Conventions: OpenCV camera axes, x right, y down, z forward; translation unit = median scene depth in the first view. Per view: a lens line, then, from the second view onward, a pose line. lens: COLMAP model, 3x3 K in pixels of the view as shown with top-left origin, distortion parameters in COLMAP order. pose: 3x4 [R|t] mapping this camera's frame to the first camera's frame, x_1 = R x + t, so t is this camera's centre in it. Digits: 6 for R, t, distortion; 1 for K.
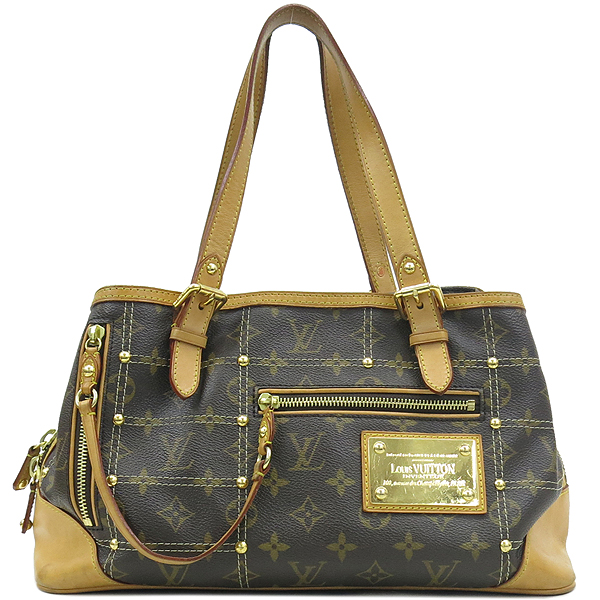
lens RADIAL K [[1040.0, 0, 300.0], [0, 1040.0, 300.0], [0, 0, 1]] dist [-0.010112, -0.147597]
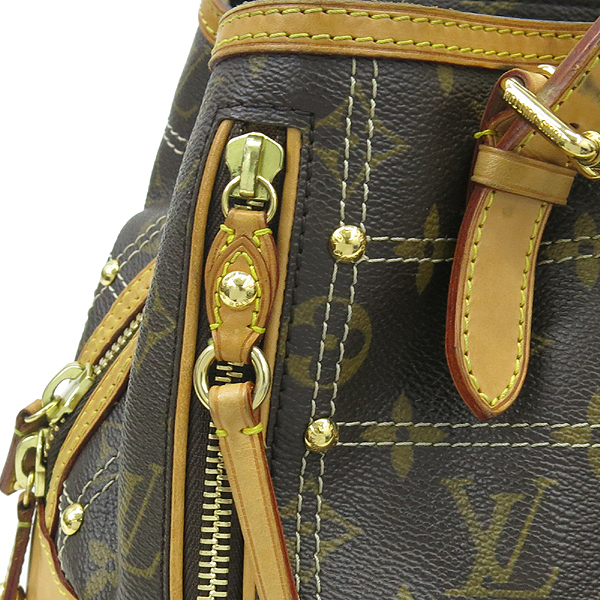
lens RADIAL K [[964.6, 0, 300.0], [0, 964.6, 300.0], [0, 0, 1]] dist [-0.021699, -0.035263]
pose [[0.993308, 0.026462, 0.112419, -0.214368], [-0.057600, 0.957206, 0.283618, -0.009345], [-0.100103, -0.288195, 0.952325, 0.722926]]
